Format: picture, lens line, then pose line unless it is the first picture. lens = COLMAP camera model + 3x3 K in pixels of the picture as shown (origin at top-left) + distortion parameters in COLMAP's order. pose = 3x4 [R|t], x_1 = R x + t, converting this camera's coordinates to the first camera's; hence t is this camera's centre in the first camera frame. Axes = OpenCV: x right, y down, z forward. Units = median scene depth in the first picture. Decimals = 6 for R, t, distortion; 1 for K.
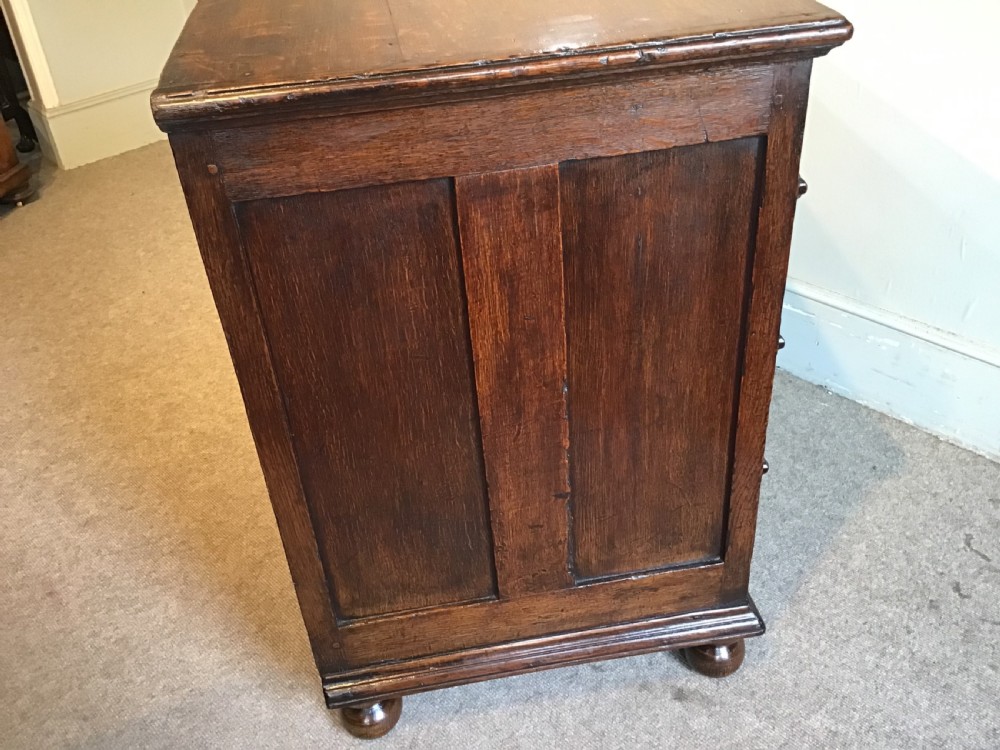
lens RADIAL K [[915.5, 0, 500.0], [0, 915.5, 375.0], [0, 0, 1]] dist [0.117821, -0.262120]
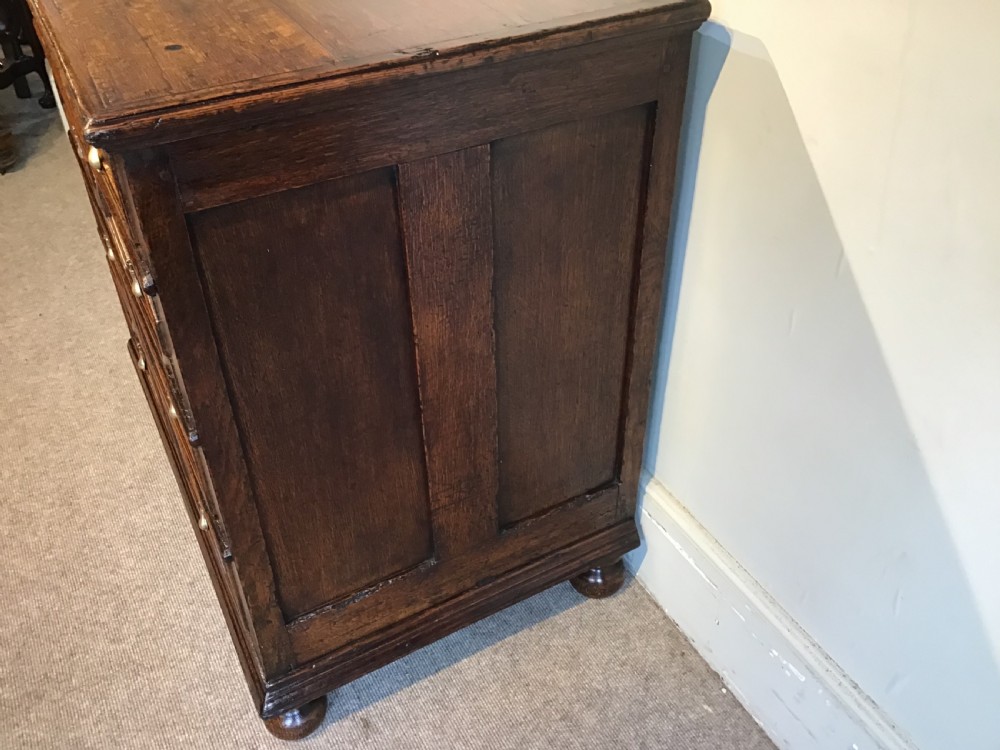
lens RADIAL K [[920.3, 0, 500.0], [0, 920.3, 375.0], [0, 0, 1]] dist [0.056043, -0.114247]
pose [[0.962379, 0.208287, -0.174479, 0.219884], [-0.197976, 0.977353, 0.074746, -0.200254], [0.186096, -0.037391, 0.981820, 0.225031]]
